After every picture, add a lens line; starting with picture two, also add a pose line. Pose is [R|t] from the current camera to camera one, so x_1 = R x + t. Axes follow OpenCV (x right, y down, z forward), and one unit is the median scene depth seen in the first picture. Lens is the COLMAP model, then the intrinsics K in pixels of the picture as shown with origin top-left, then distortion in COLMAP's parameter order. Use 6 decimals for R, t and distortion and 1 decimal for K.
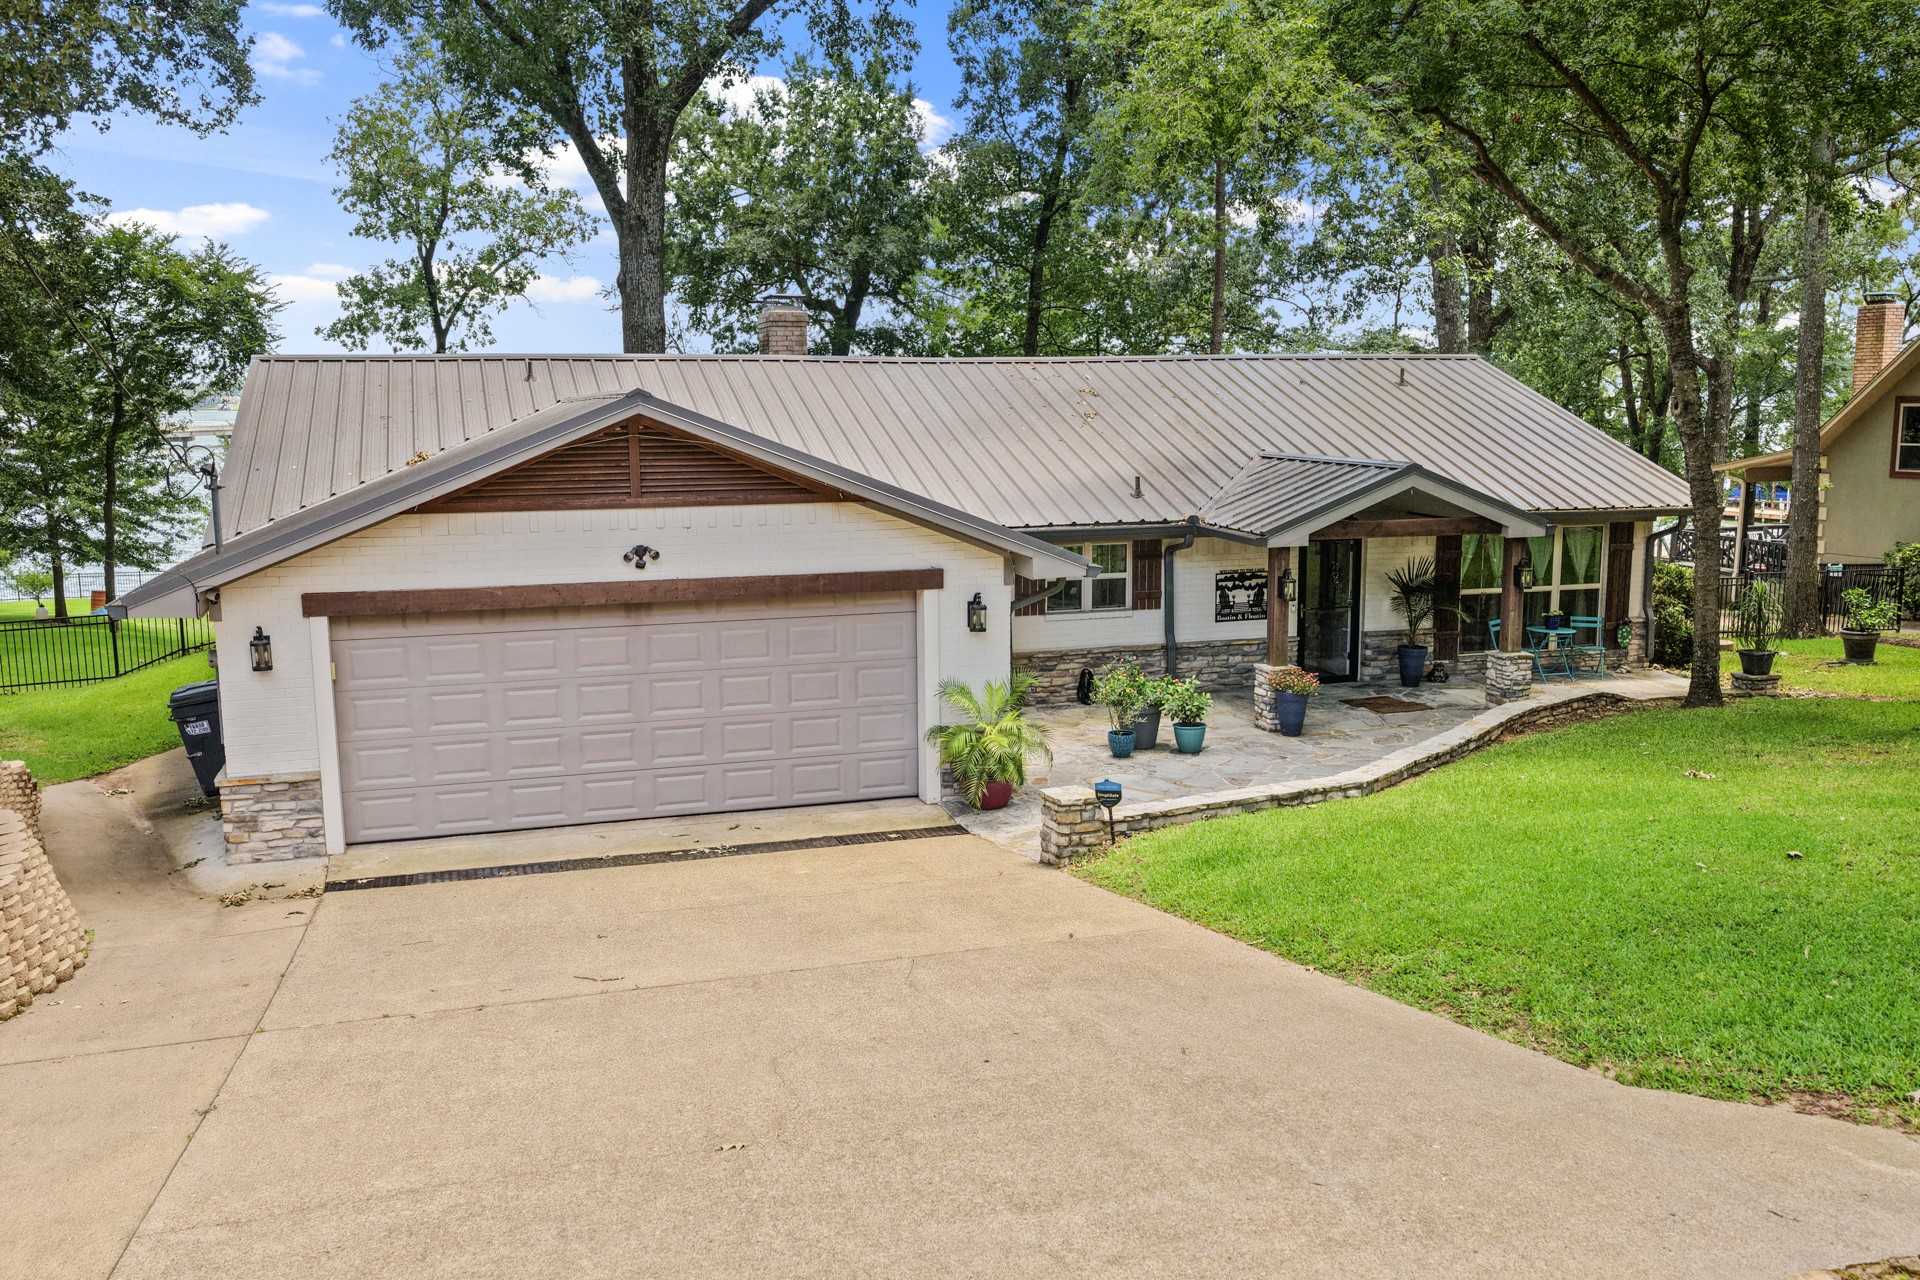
lens RADIAL K [[1598.9, 0, 956.5], [0, 1598.9, 648.7], [0, 0, 1]] dist [0.002584, -0.003589]
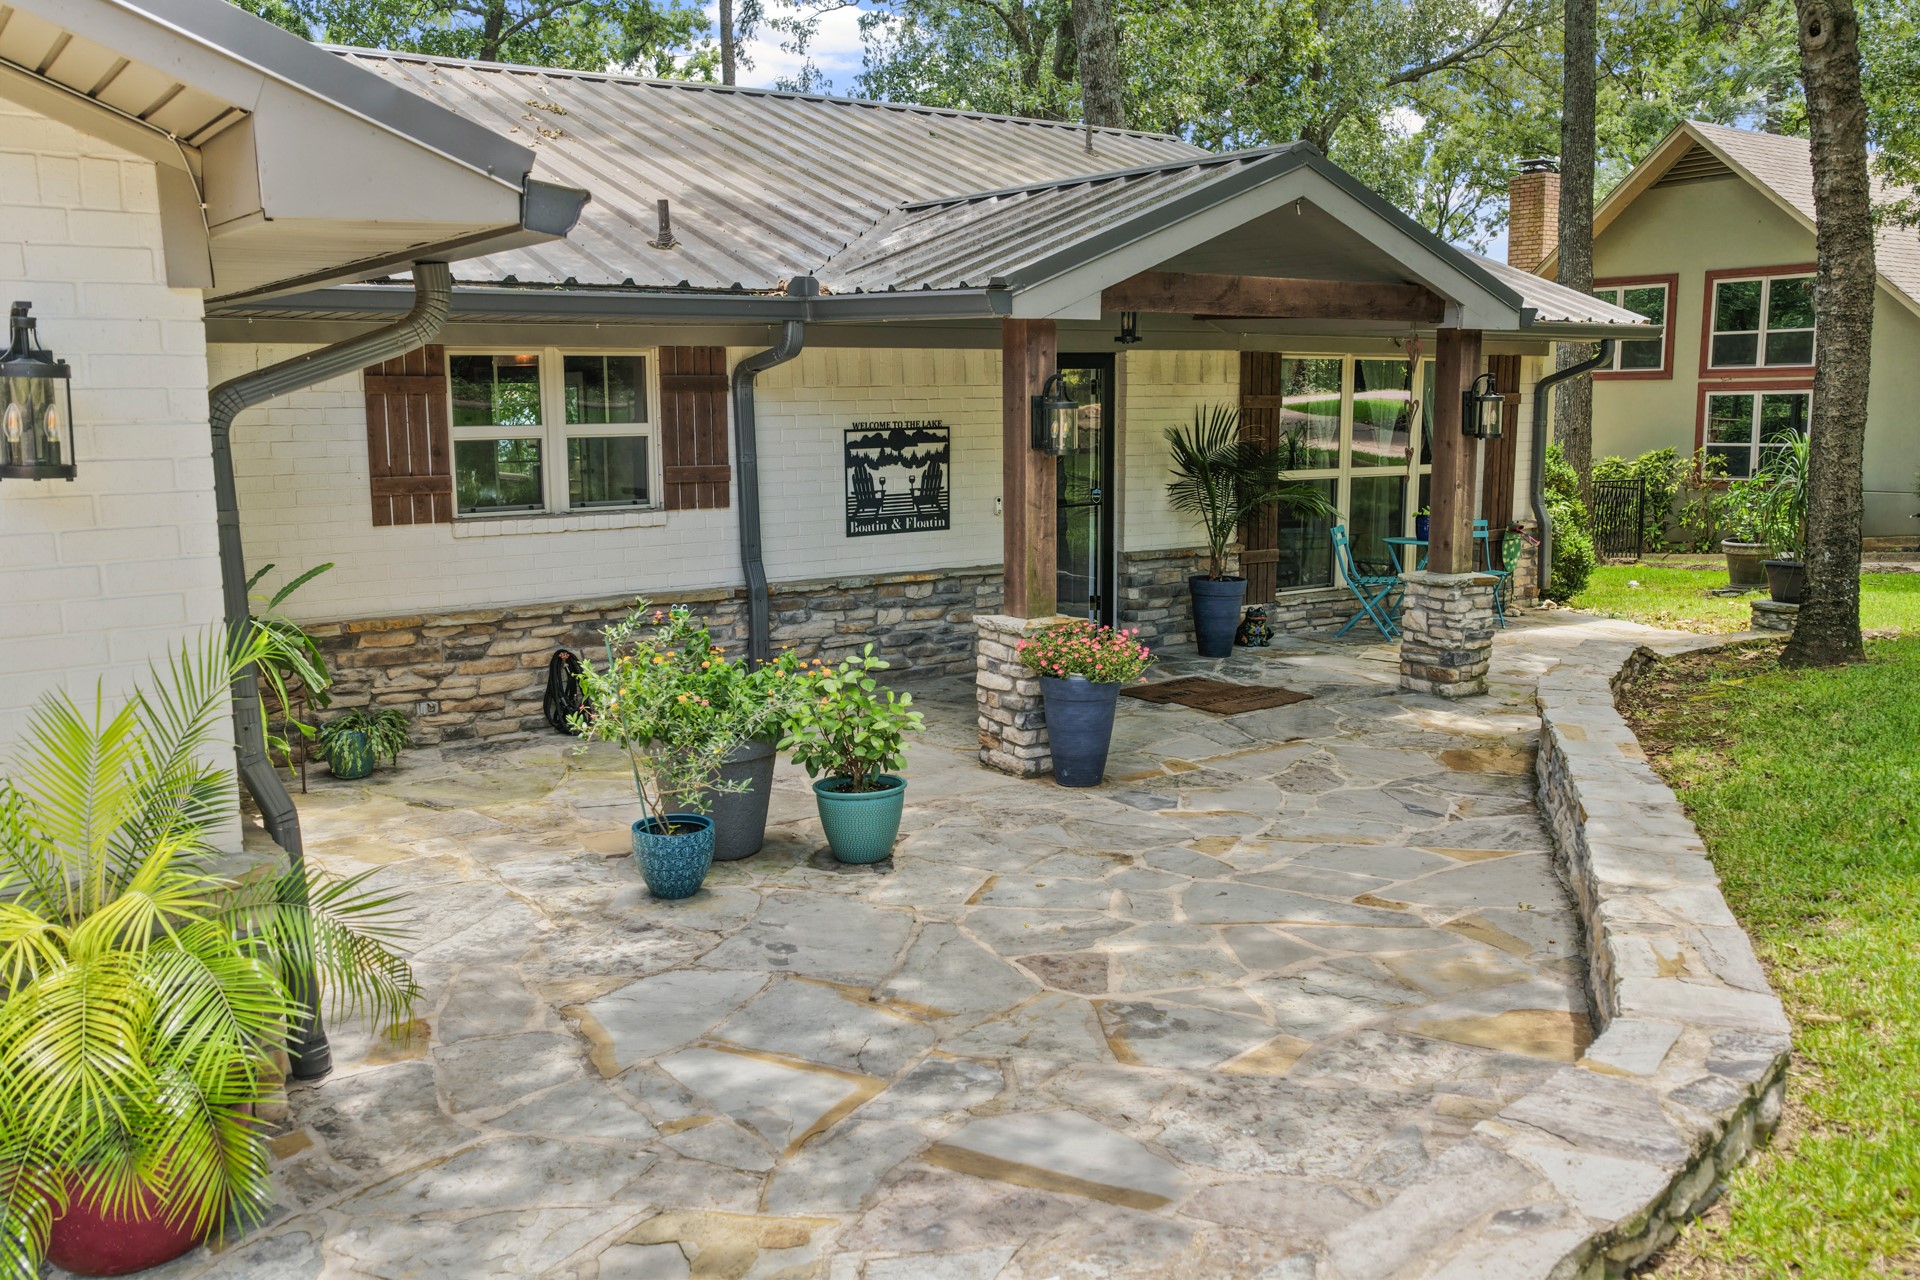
lens RADIAL K [[1598.9, 0, 956.5], [0, 1598.9, 648.7], [0, 0, 1]] dist [0.002584, -0.003589]
pose [[0.950096, -0.047574, 0.308308, 0.049308], [0.046397, 0.998861, 0.011151, 0.012246], [-0.308488, 0.003710, 0.951221, 0.562323]]
